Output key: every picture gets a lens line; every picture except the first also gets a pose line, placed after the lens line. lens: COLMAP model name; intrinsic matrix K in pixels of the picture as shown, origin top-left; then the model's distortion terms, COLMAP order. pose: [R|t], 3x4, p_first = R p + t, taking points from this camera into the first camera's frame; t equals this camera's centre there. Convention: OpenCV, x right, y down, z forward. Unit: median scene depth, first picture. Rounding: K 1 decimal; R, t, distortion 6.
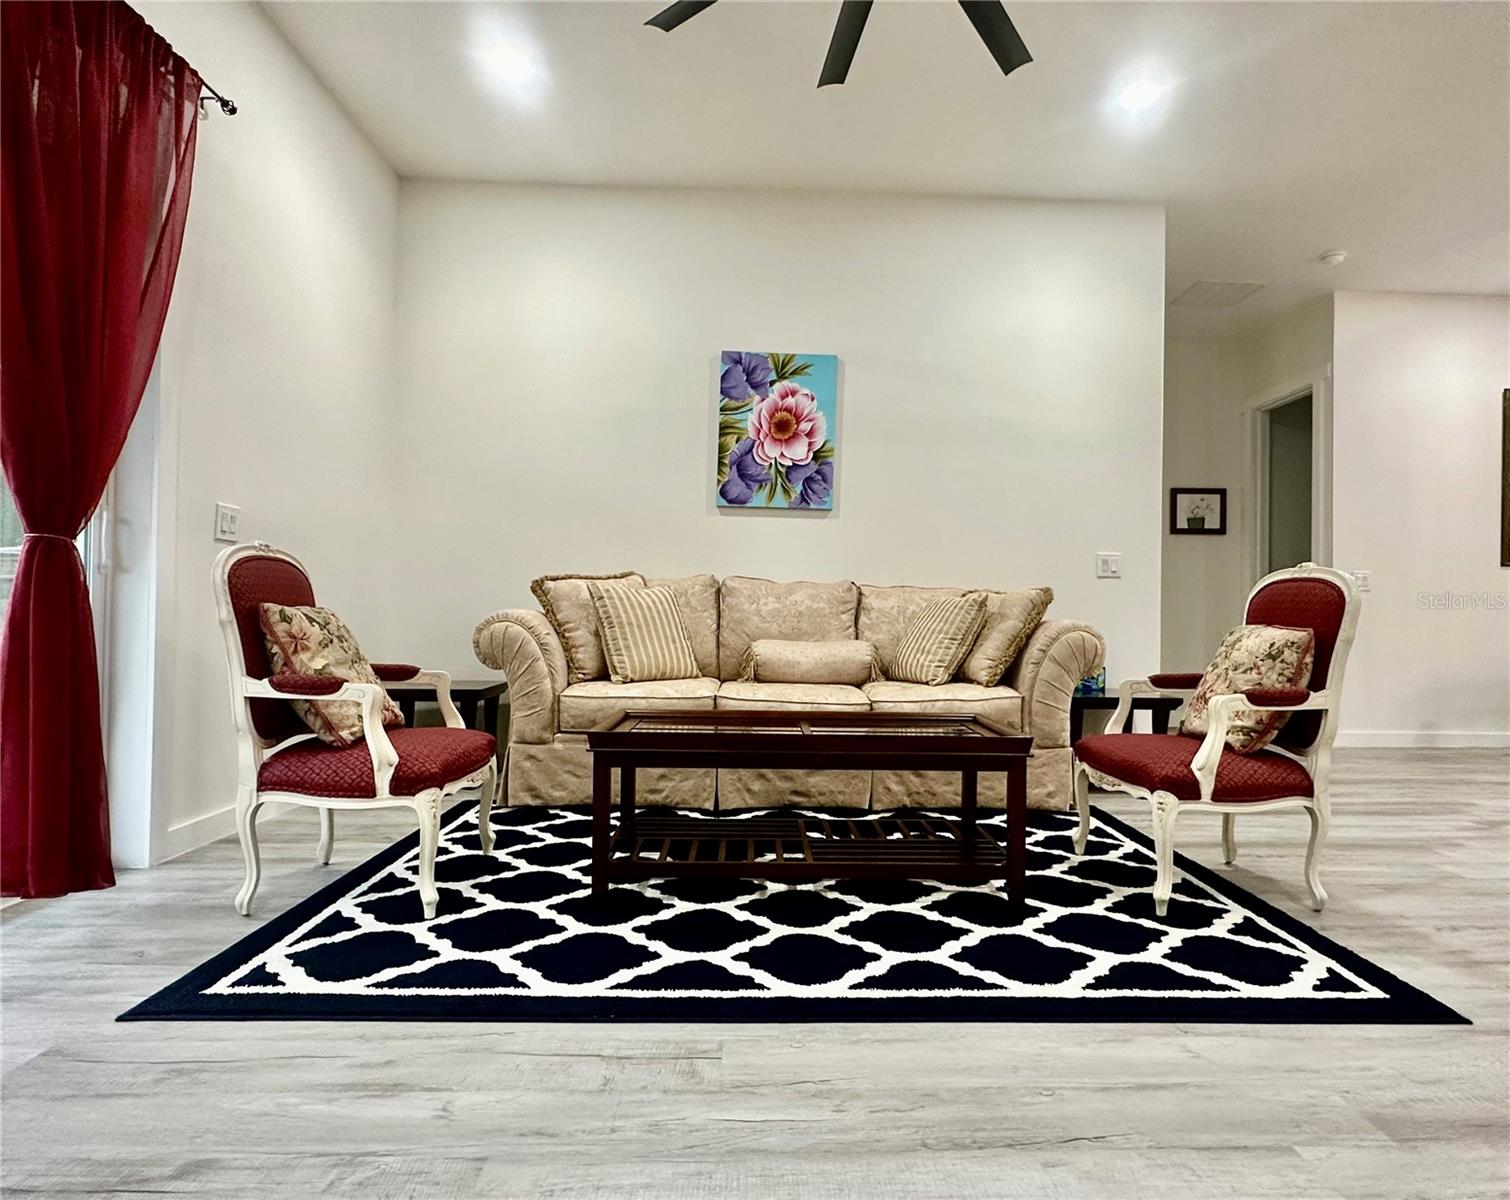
lens RADIAL K [[911.9, 0, 756.0], [0, 911.9, 608.7], [0, 0, 1]] dist [-0.004763, -0.000423]
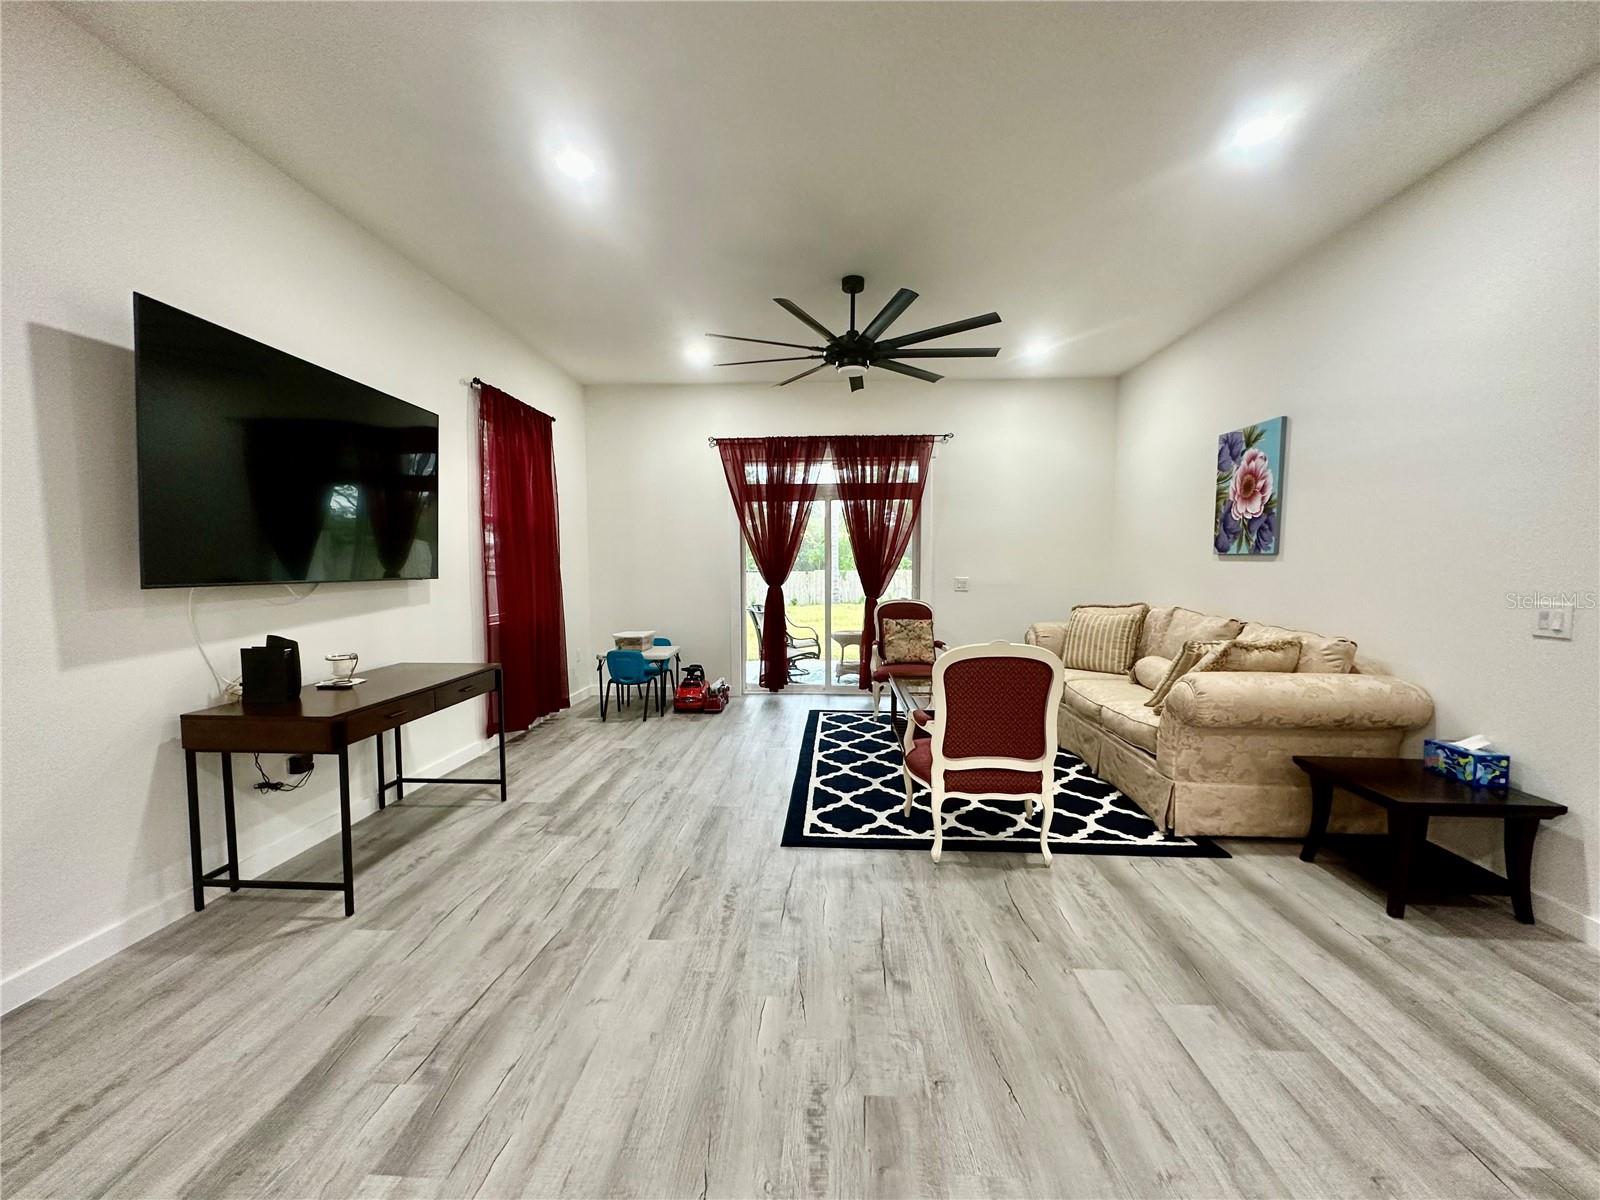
lens RADIAL K [[641.5, 0, 798.4], [0, 641.5, 601.8], [0, 0, 1]] dist [-0.000325, -0.000014]
pose [[-0.095486, 0.047923, -0.994277, 0.946969], [0.009814, 0.998837, 0.047200, -0.092897], [0.995382, -0.005251, -0.095845, 0.483497]]
